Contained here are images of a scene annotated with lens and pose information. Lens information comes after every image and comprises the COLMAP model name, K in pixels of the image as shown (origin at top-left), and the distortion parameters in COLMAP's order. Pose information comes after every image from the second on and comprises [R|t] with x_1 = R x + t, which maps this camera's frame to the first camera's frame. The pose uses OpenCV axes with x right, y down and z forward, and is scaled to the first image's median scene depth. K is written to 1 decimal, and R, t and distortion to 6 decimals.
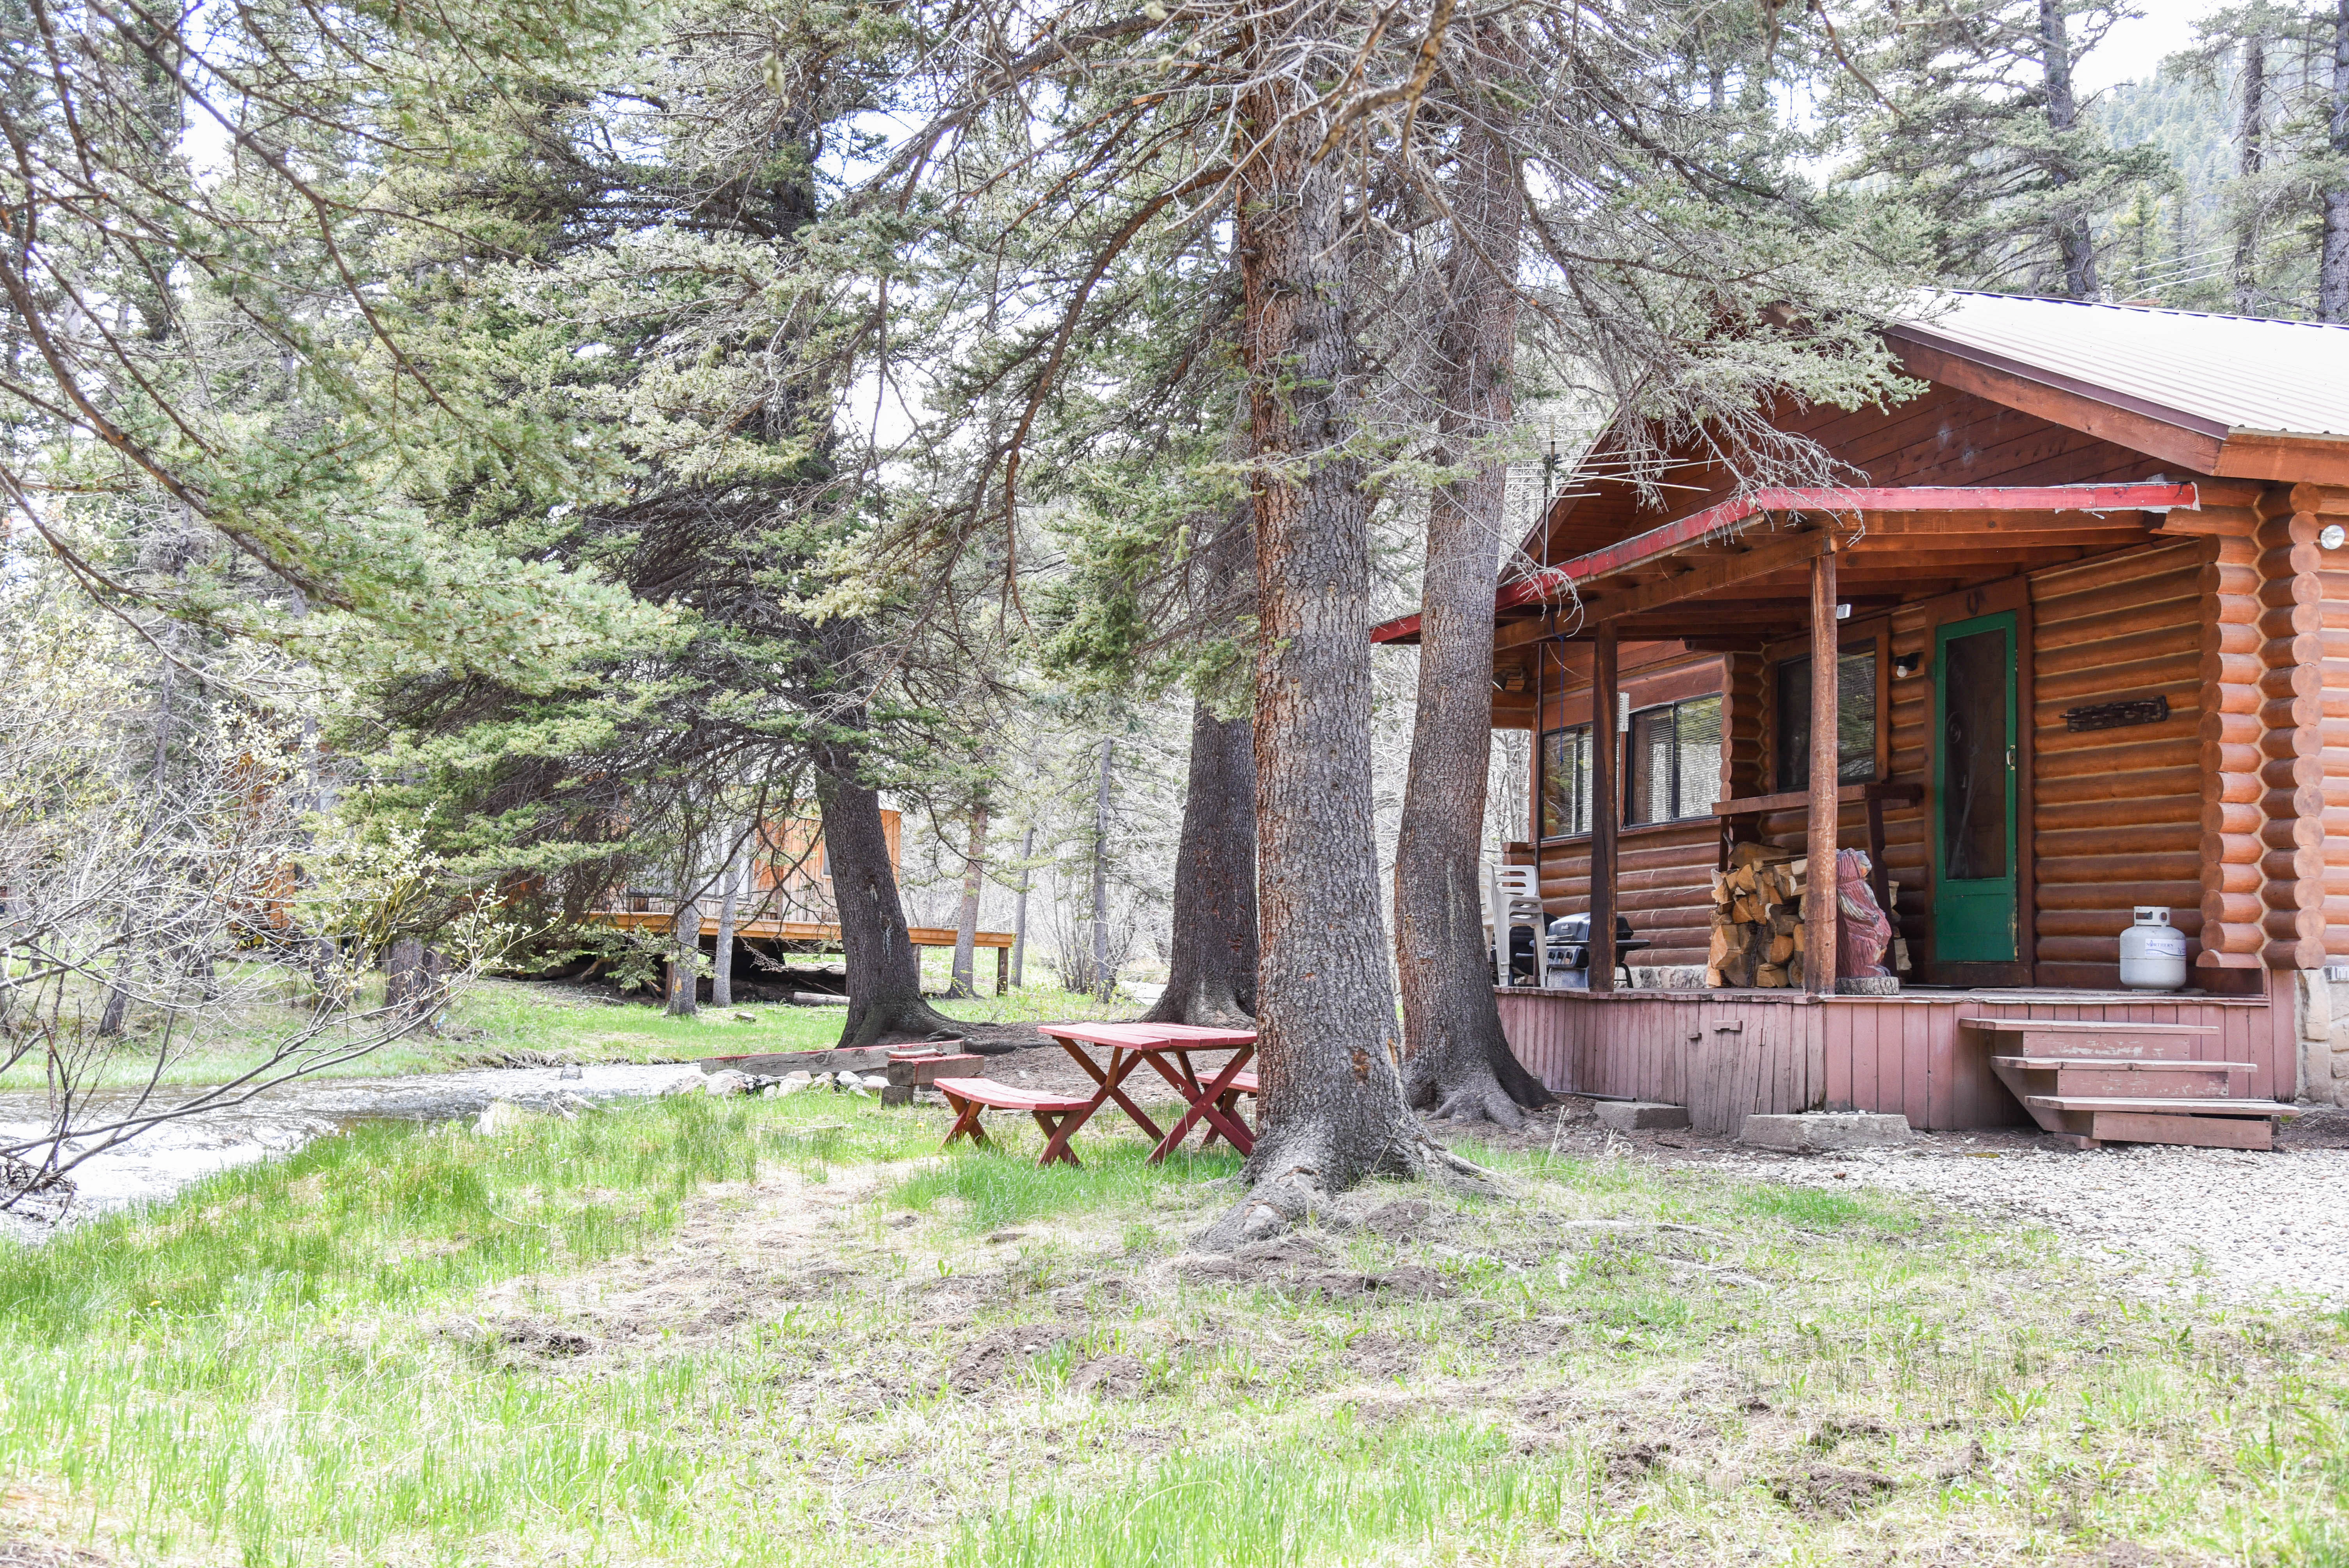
lens RADIAL K [[2560.0, 0, 1175.8], [0, 2560.0, 792.0], [0, 0, 1]] dist [0.059470, 0.219457]
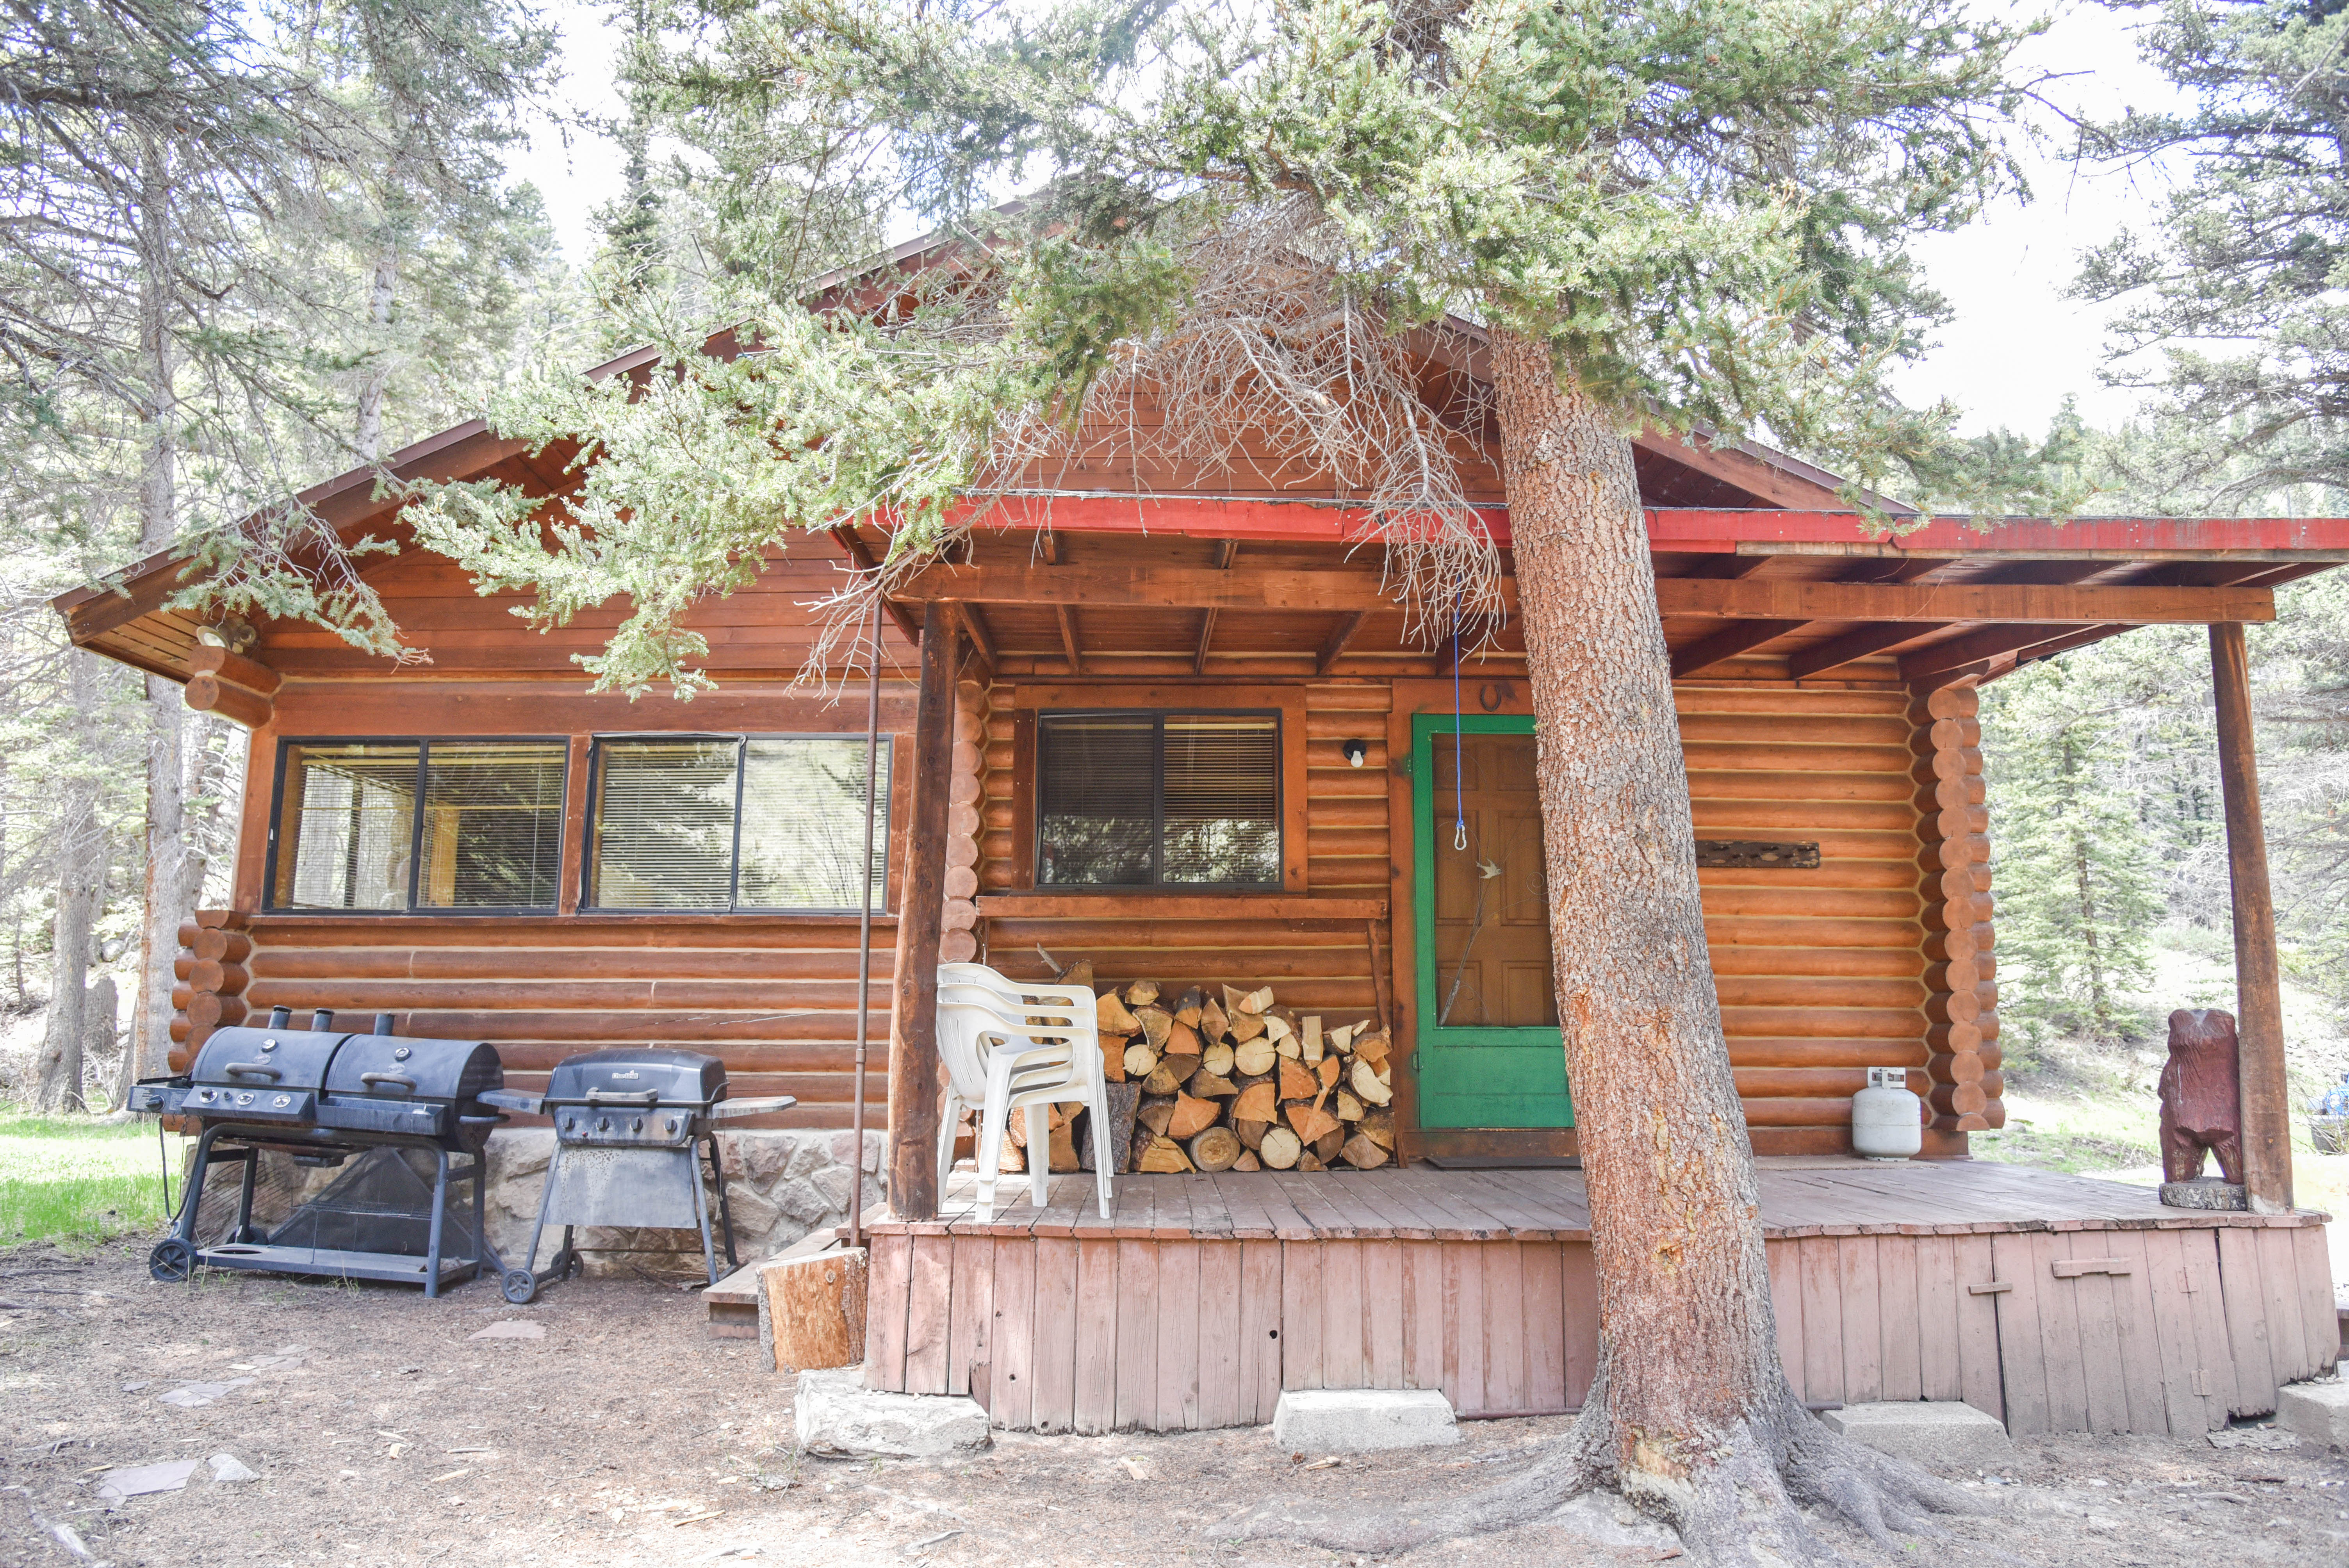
lens RADIAL K [[1628.2, 0, 1166.1], [0, 1628.2, 792.3], [0, 0, 1]] dist [-0.122033, 0.068049]
pose [[0.306389, 0.137887, 0.941867, -0.252972], [-0.065150, 0.990170, -0.123766, 0.035491], [-0.949674, -0.023442, 0.312361, 1.109415]]
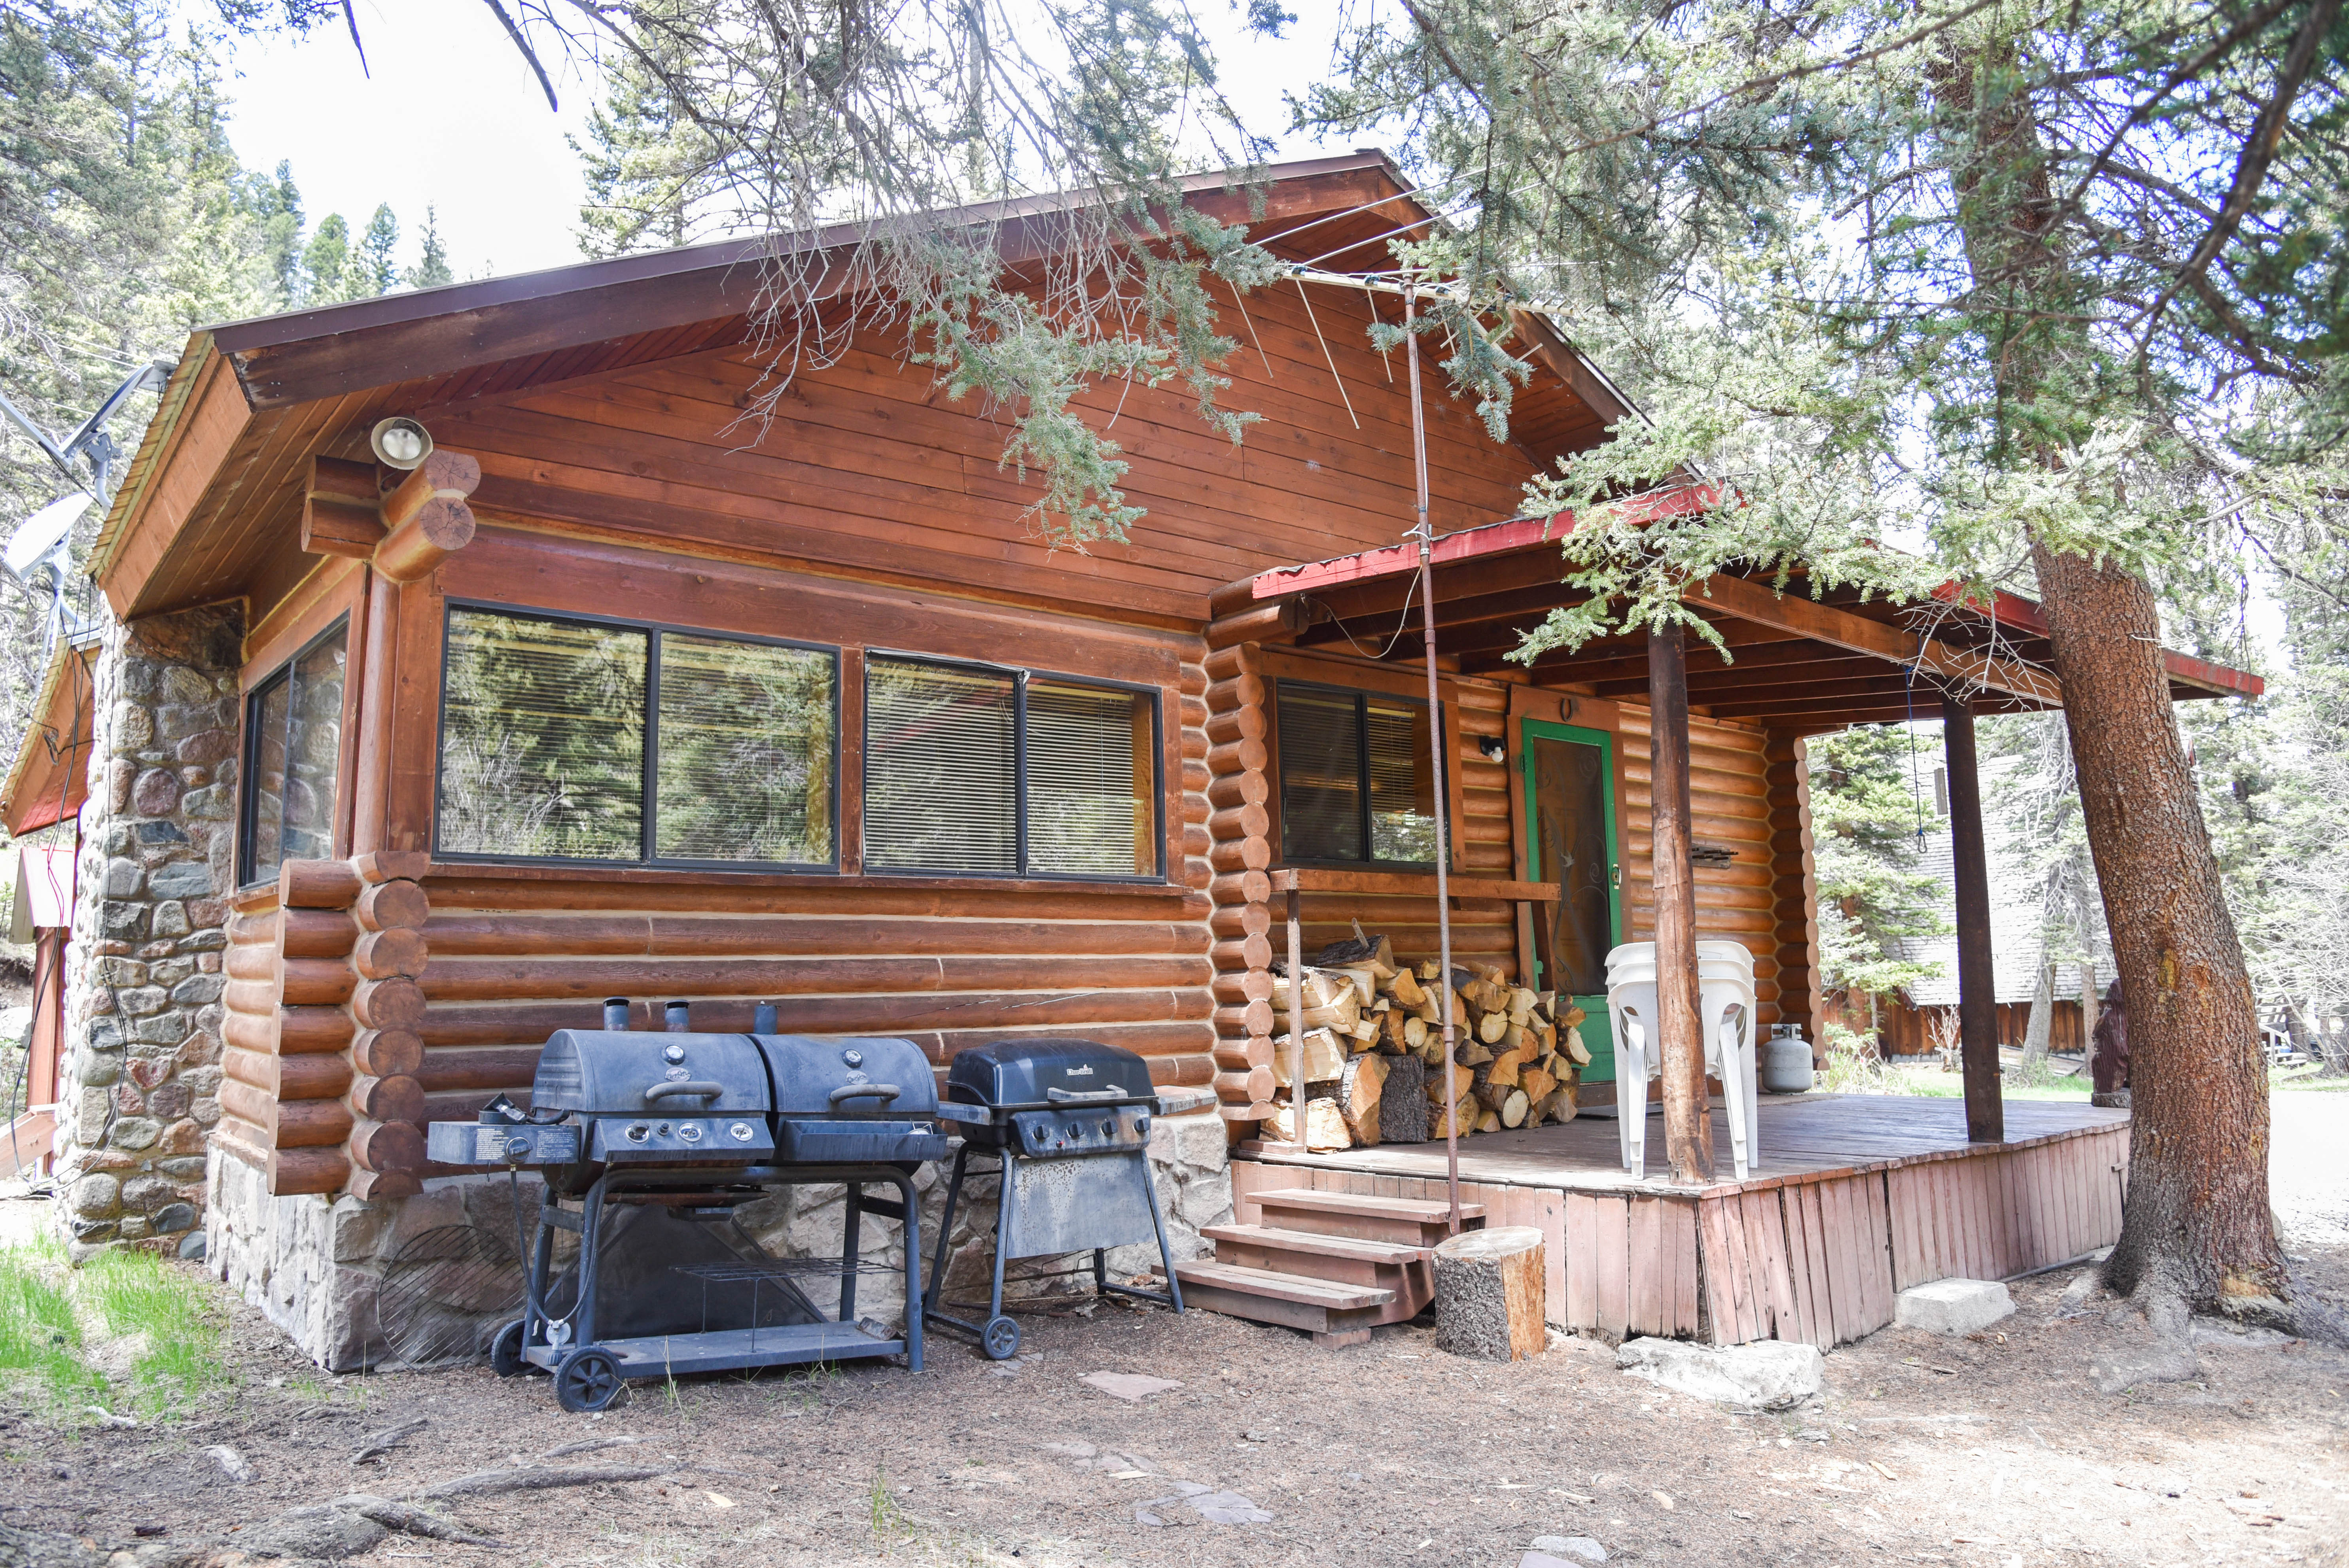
lens RADIAL K [[1628.1, 0, 1166.1], [0, 1628.1, 792.3], [0, 0, 1]] dist [-0.122033, 0.068049]
pose [[-0.344394, 0.117906, 0.931392, -0.232265], [-0.050311, 0.988339, -0.143718, 0.061849], [-0.937476, -0.096355, -0.334446, 1.587693]]
